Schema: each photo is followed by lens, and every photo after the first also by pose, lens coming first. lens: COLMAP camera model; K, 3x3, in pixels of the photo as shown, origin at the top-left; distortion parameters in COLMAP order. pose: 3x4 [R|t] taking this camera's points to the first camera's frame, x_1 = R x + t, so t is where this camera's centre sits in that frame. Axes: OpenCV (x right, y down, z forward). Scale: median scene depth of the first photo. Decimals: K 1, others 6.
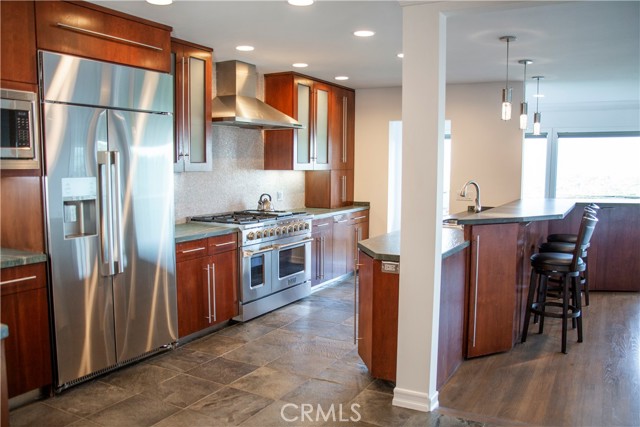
lens RADIAL K [[527.6, 0, 320.0], [0, 527.6, 213.5], [0, 0, 1]] dist [-0.155751, 0.131706]
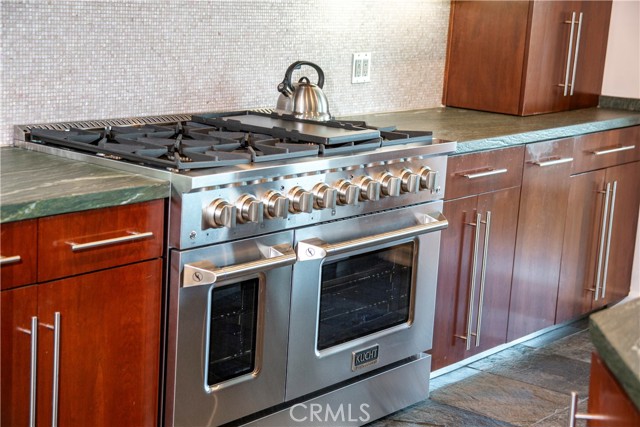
lens RADIAL K [[1233.3, 0, 320.0], [0, 1233.3, 213.5], [0, 0, 1]] dist [0.341584, -0.017916]
pose [[0.985707, 0.083040, -0.146583, 0.018681], [-0.068154, 0.992259, 0.103813, -0.025103], [0.154069, -0.092339, 0.983736, 0.281863]]
